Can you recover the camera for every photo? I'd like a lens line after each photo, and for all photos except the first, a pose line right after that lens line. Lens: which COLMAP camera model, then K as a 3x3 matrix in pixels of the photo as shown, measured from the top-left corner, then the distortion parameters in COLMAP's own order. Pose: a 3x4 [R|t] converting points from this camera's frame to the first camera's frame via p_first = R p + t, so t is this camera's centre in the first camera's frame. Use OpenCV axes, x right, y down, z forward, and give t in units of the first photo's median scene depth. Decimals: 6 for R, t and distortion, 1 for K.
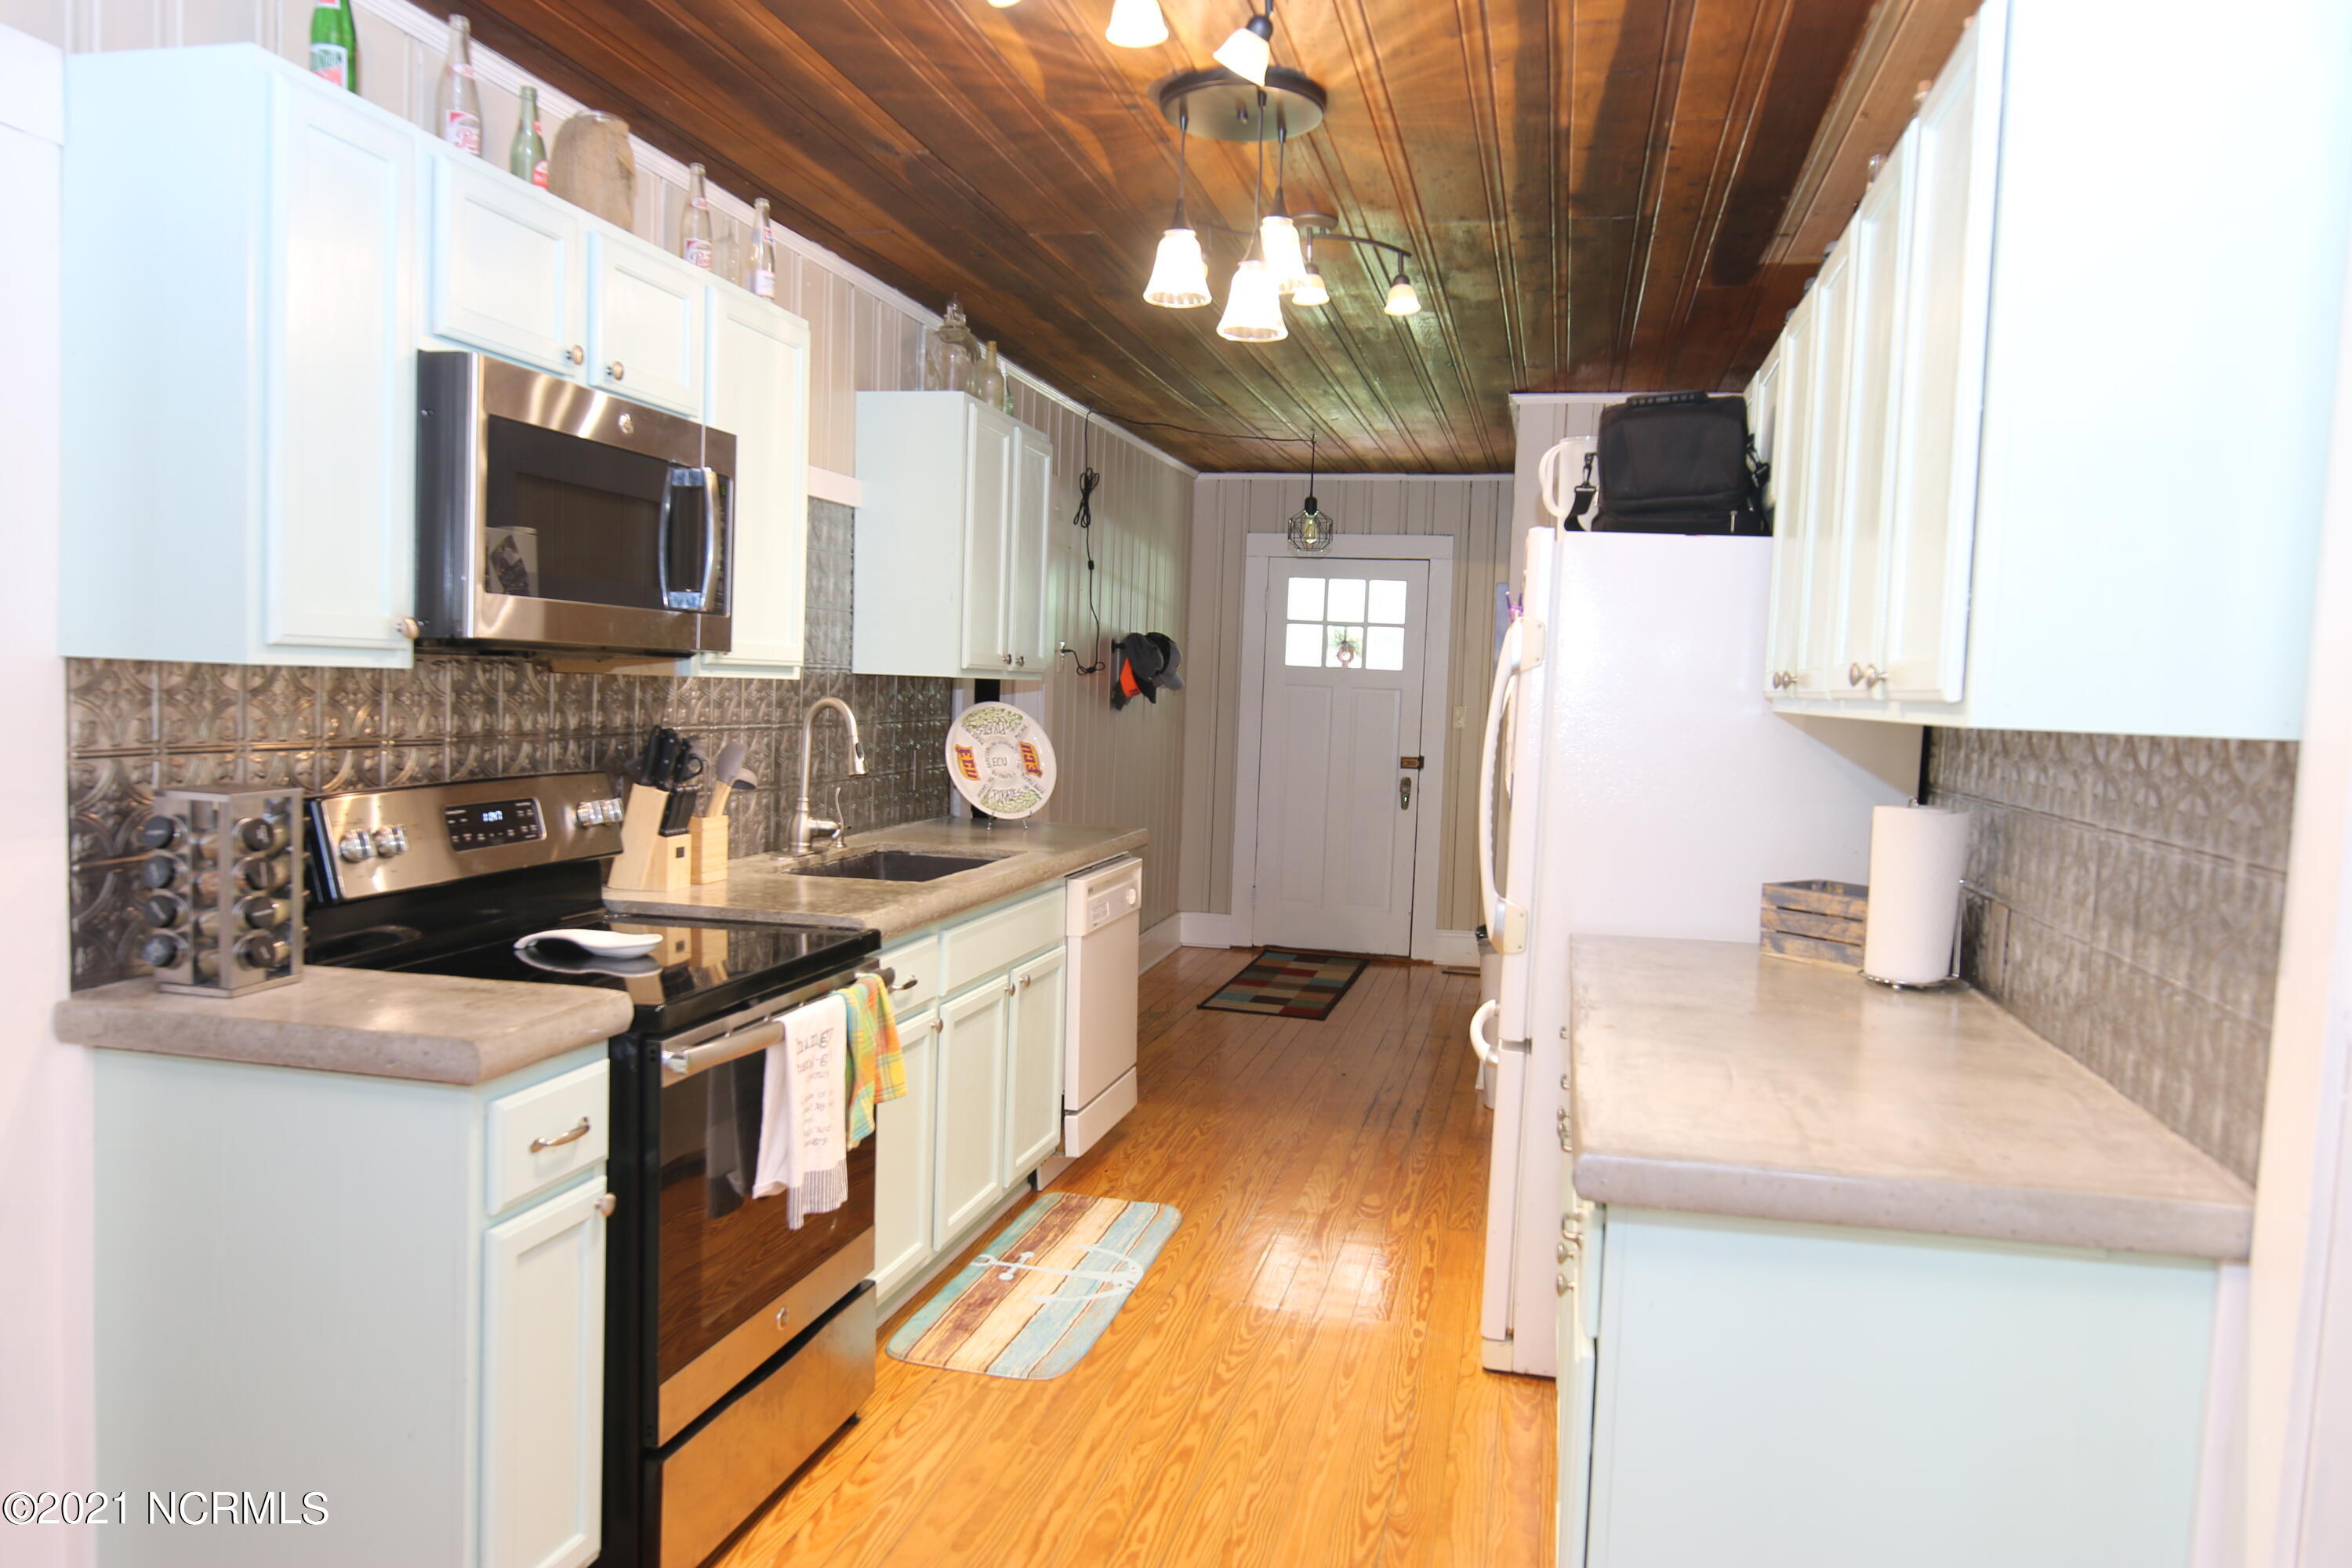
lens RADIAL K [[1630.7, 0, 1180.8], [0, 1630.7, 786.0], [0, 0, 1]] dist [-0.005629, -0.005575]
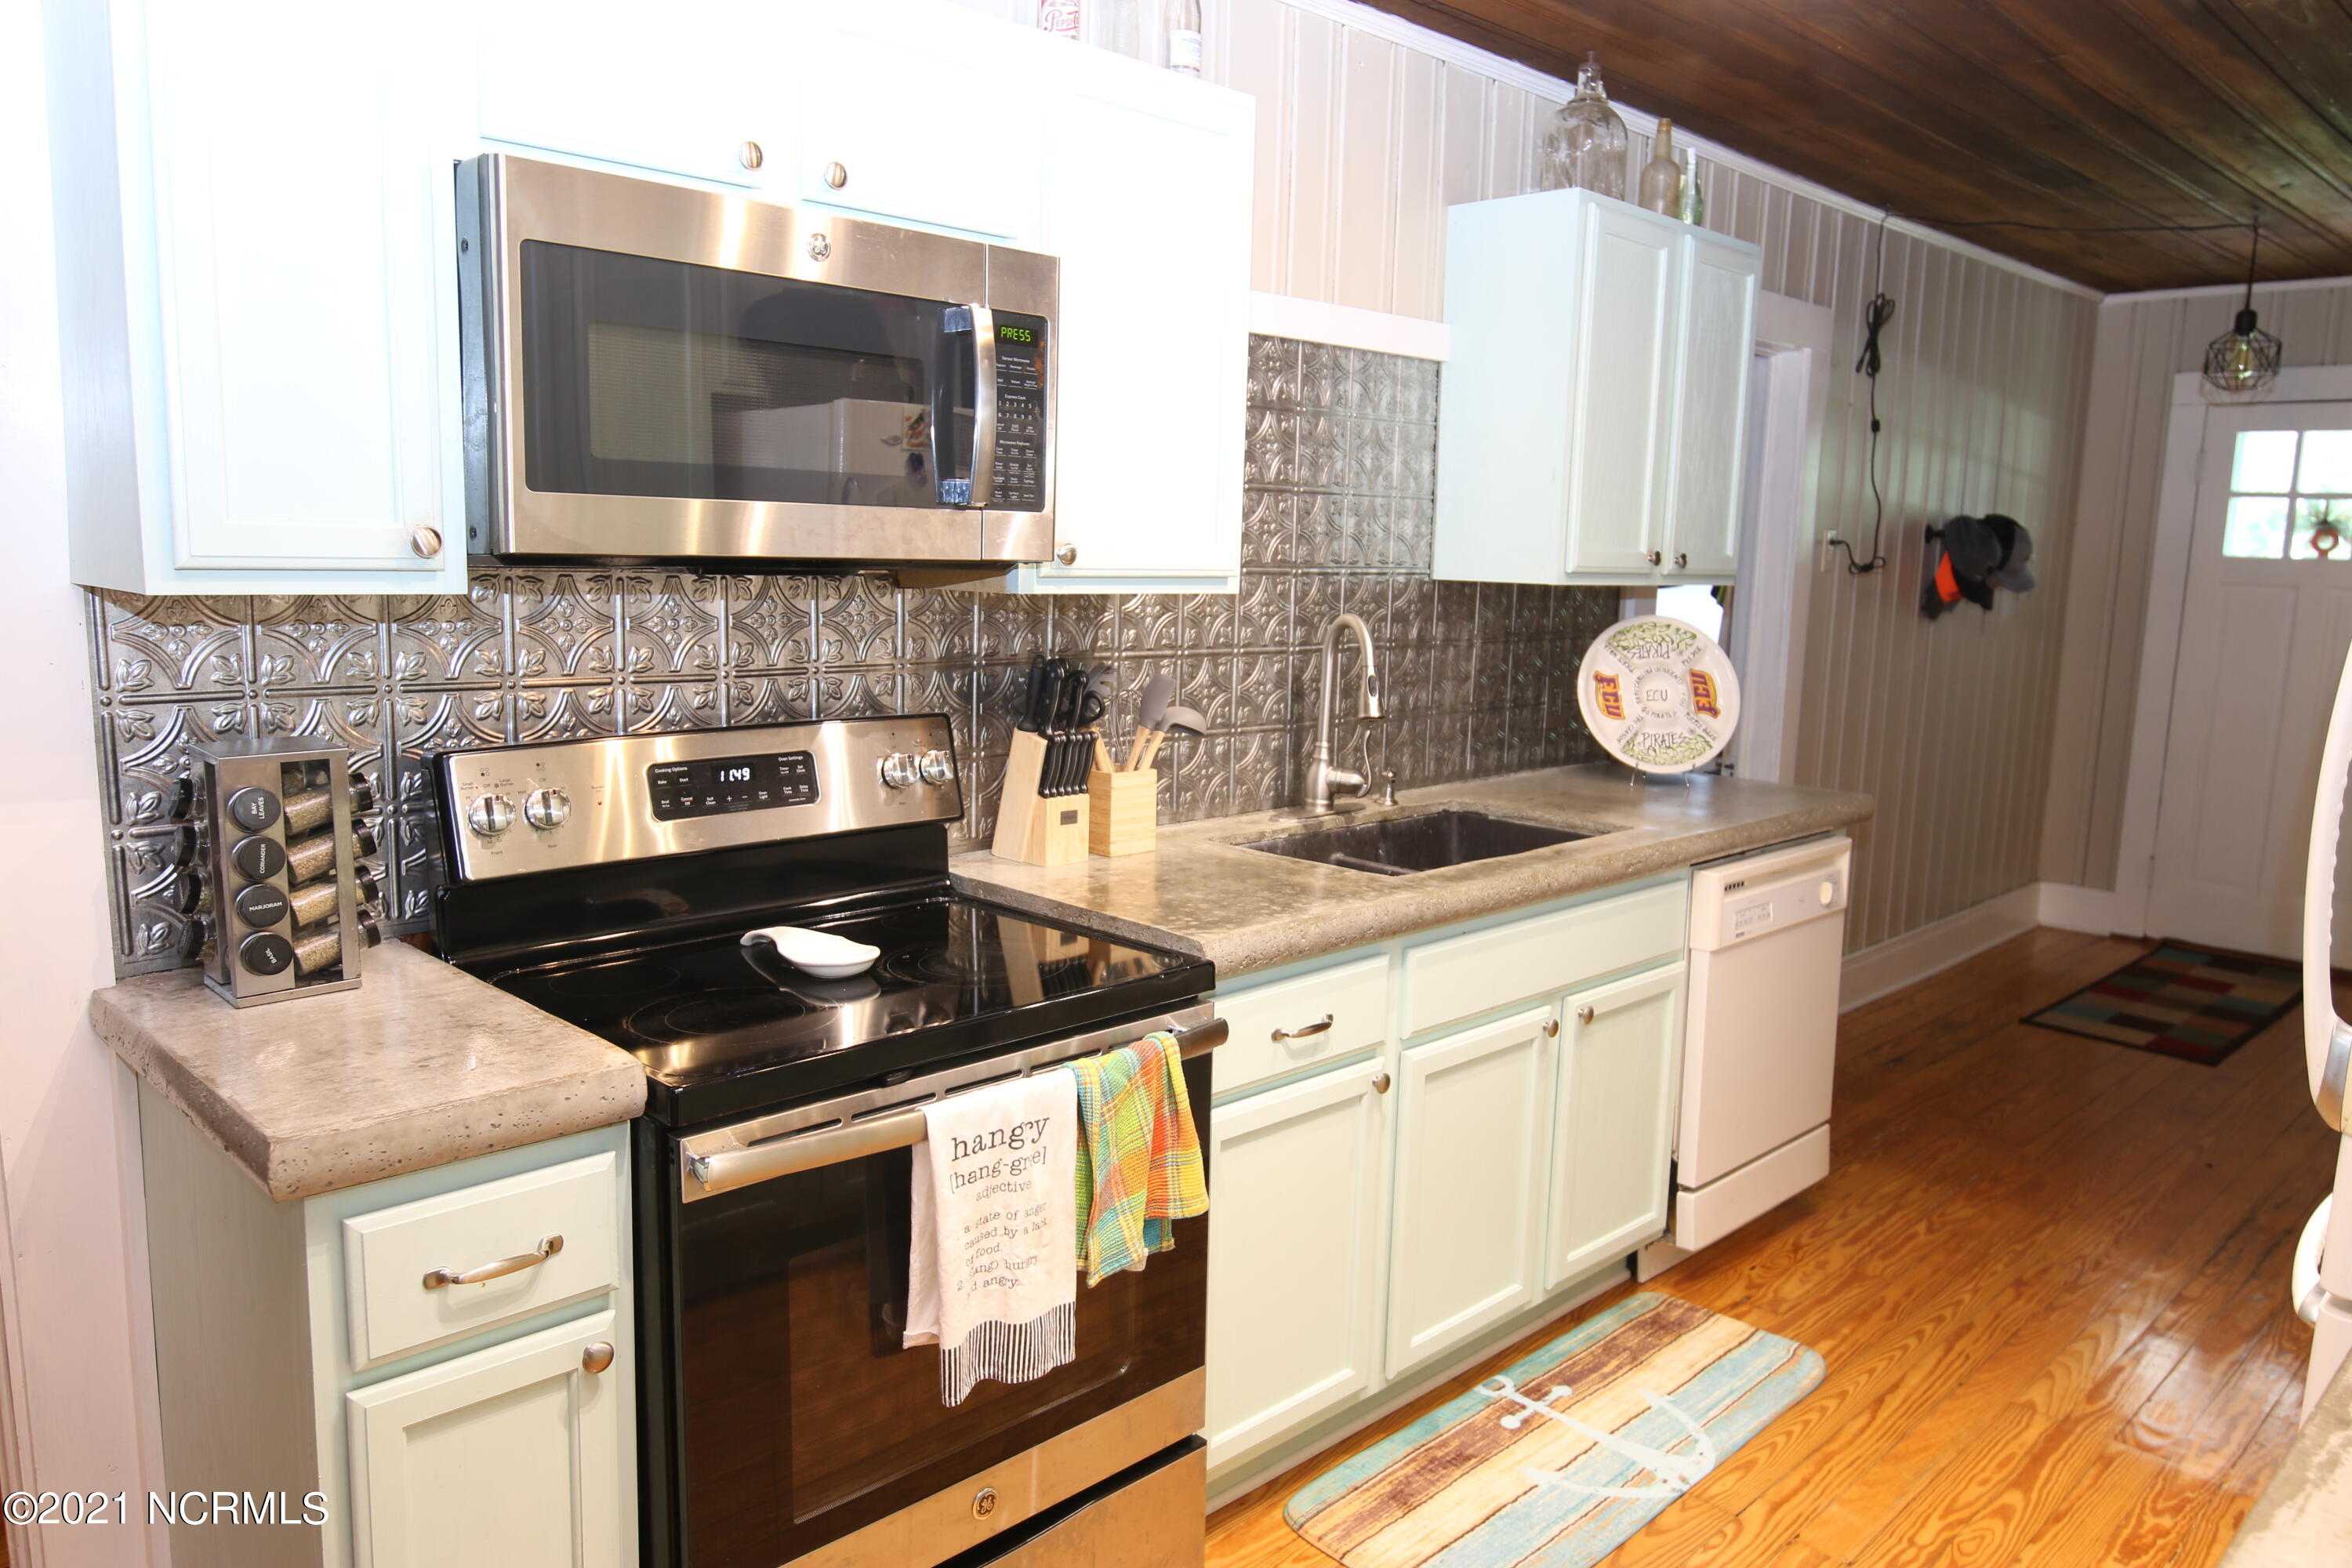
lens RADIAL K [[1630.7, 0, 1169.5], [0, 1630.7, 787.8], [0, 0, 1]] dist [-0.005629, -0.005575]
pose [[0.846088, 0.065327, -0.529026, 0.121548], [-0.029378, 0.996668, 0.076088, -0.028526], [0.532234, -0.048835, 0.845188, 0.303992]]
